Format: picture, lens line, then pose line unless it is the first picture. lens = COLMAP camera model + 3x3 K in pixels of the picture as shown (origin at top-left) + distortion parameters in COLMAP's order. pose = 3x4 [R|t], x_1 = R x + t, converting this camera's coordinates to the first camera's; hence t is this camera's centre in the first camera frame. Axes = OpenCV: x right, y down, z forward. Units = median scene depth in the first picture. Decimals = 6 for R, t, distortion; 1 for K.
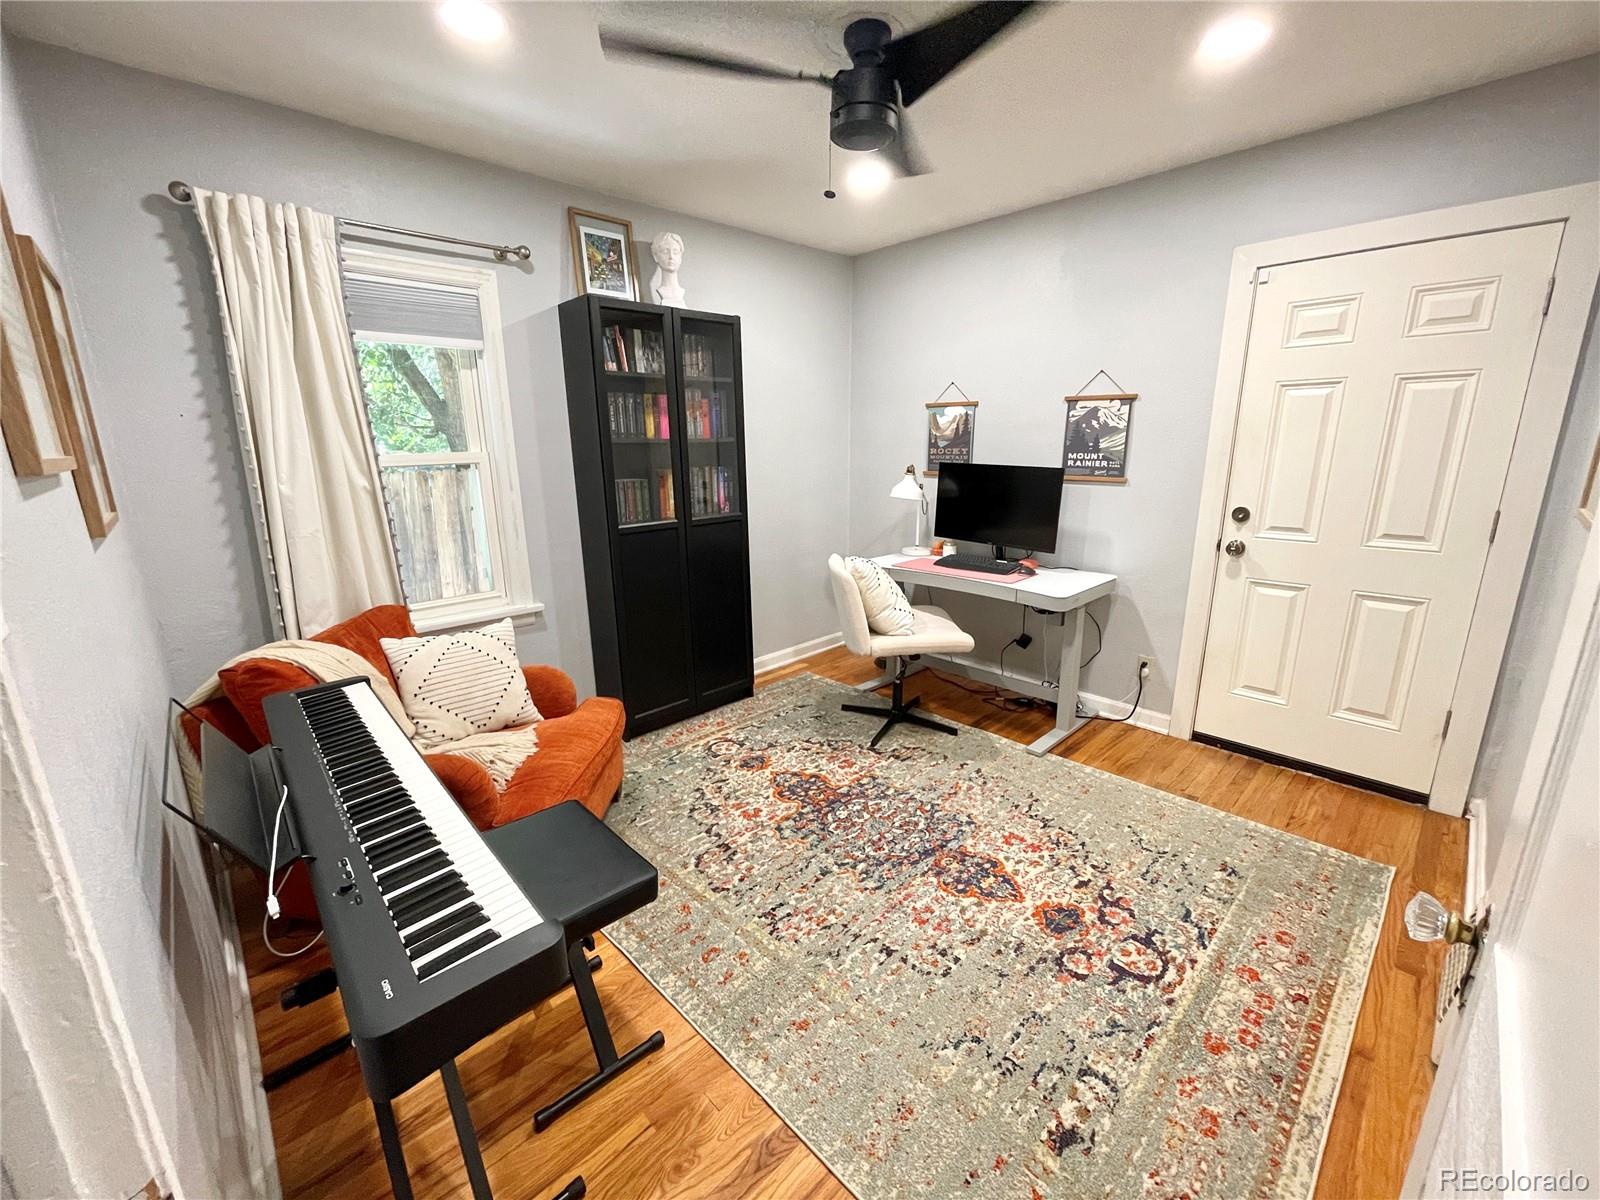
lens RADIAL K [[648.3, 0, 790.1], [0, 648.3, 599.9], [0, 0, 1]] dist [0.000744, -0.001452]
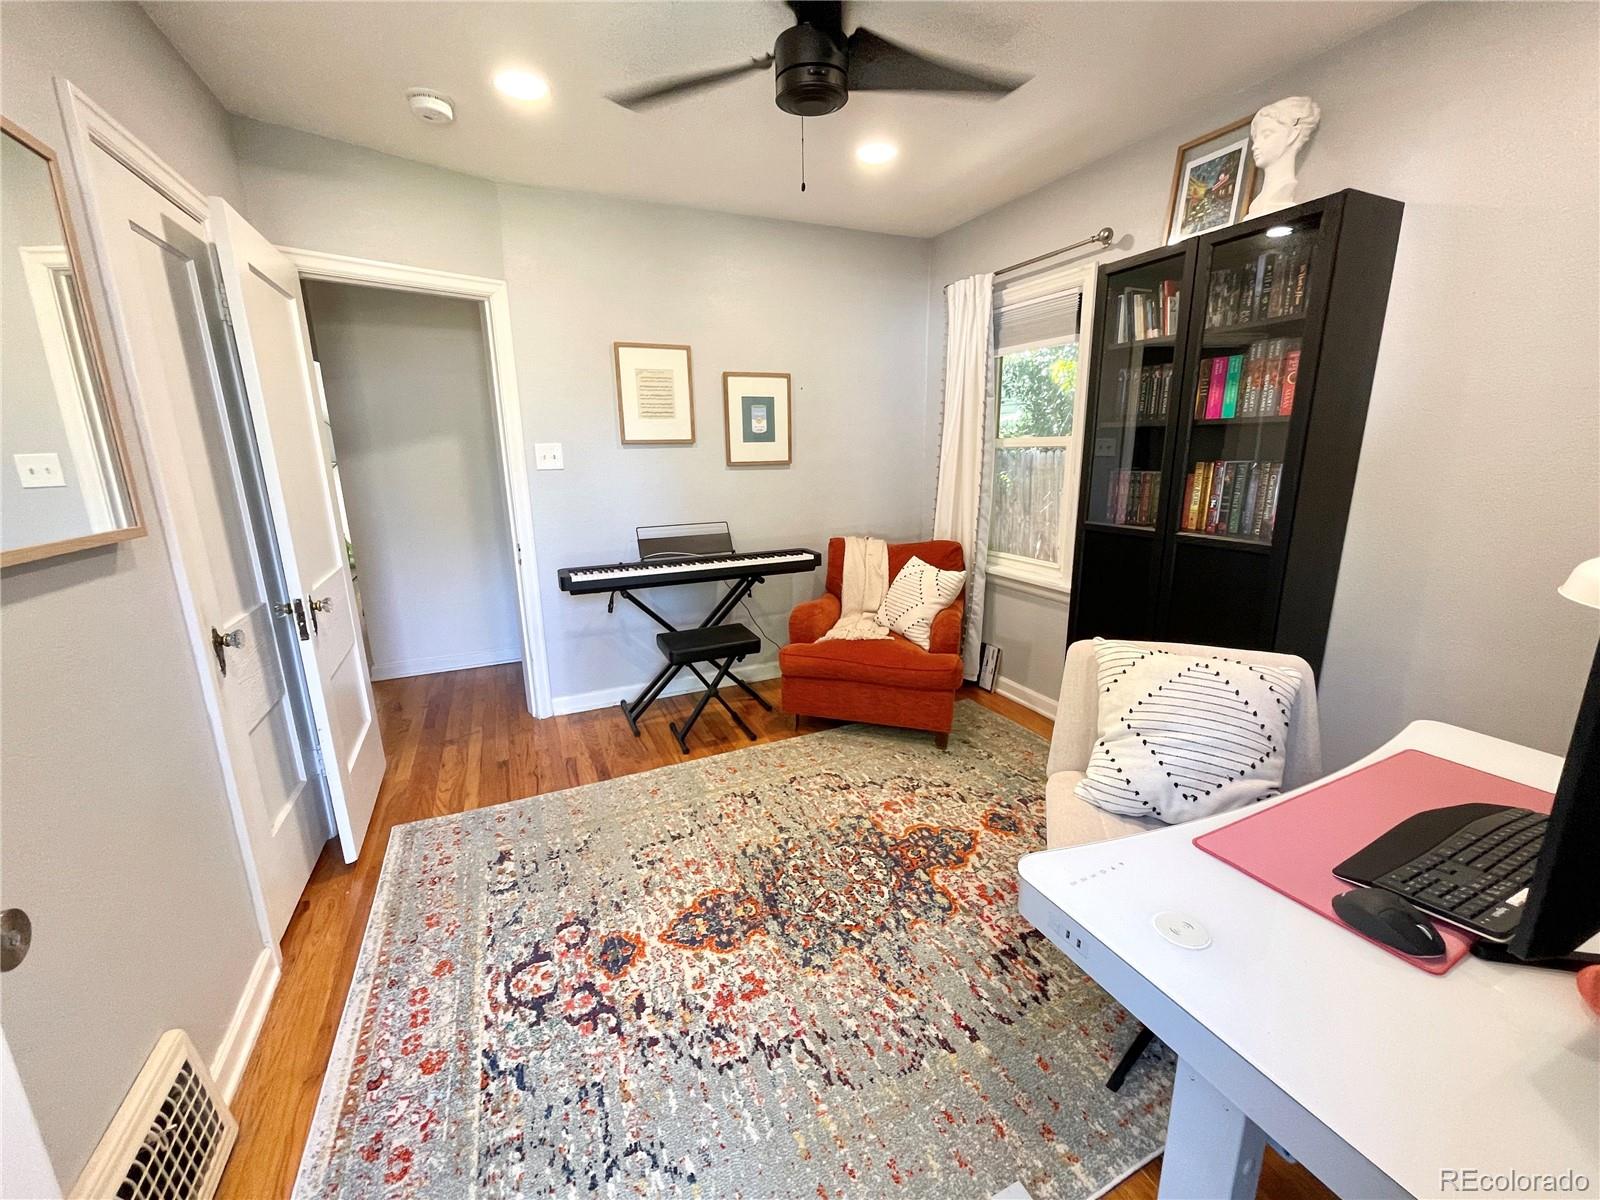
lens RADIAL K [[648.3, 0, 793.8], [0, 648.3, 598.8], [0, 0, 1]] dist [0.000744, -0.001452]
pose [[-0.329718, 0.237119, -0.913817, 1.069378], [-0.204174, 0.927127, 0.314242, -0.320537], [0.921737, 0.290189, -0.257277, 1.335568]]
